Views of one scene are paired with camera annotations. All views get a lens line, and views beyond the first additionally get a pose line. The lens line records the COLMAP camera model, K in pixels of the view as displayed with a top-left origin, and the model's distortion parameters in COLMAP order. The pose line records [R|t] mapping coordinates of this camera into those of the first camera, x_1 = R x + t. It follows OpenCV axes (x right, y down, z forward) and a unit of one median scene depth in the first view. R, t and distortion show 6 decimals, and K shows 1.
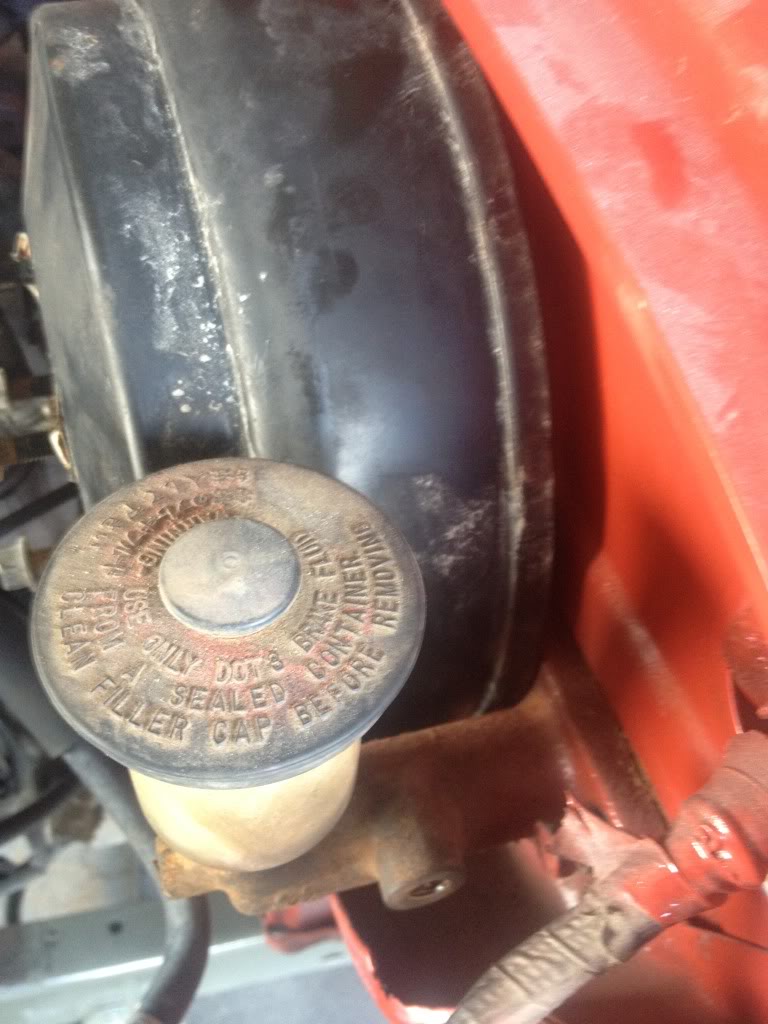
lens RADIAL K [[962.2, 0, 384.0], [0, 962.2, 512.0], [0, 0, 1]] dist [0.183485, -0.464761]
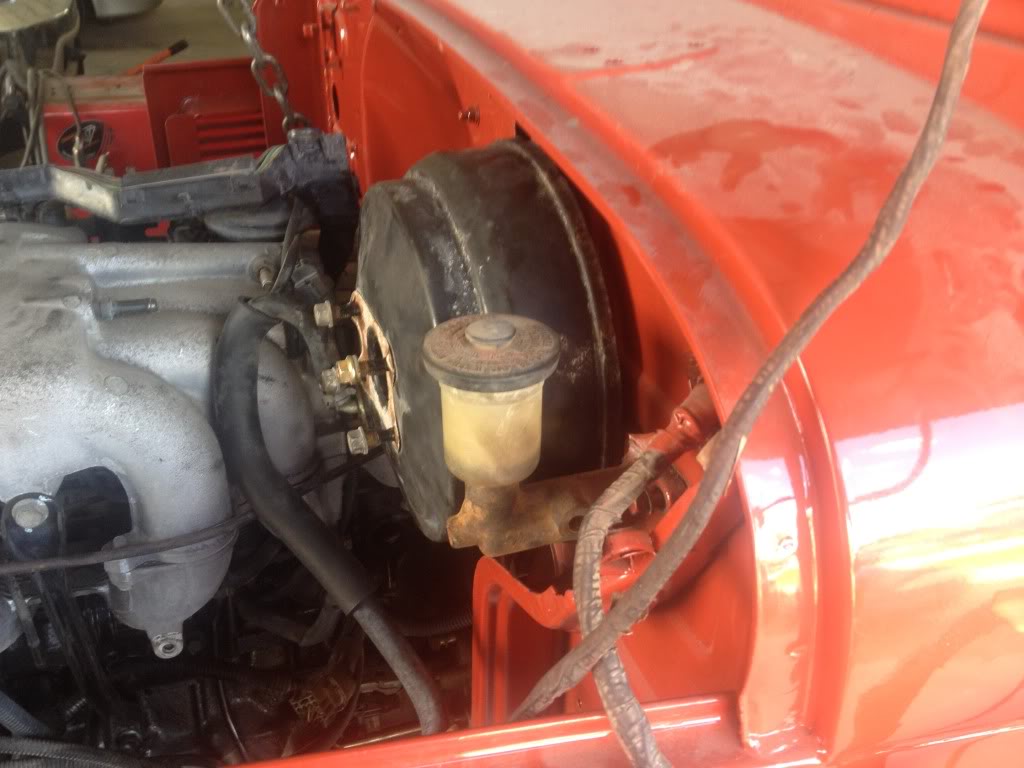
lens RADIAL K [[962.2, 0, 512.0], [0, 962.2, 384.0], [0, 0, 1]] dist [0.183485, -0.464761]
pose [[0.997383, -0.072292, 0.000544, -0.084689], [0.067955, 0.934931, -0.348261, 0.896359], [0.024668, 0.347387, 0.937397, -1.174599]]
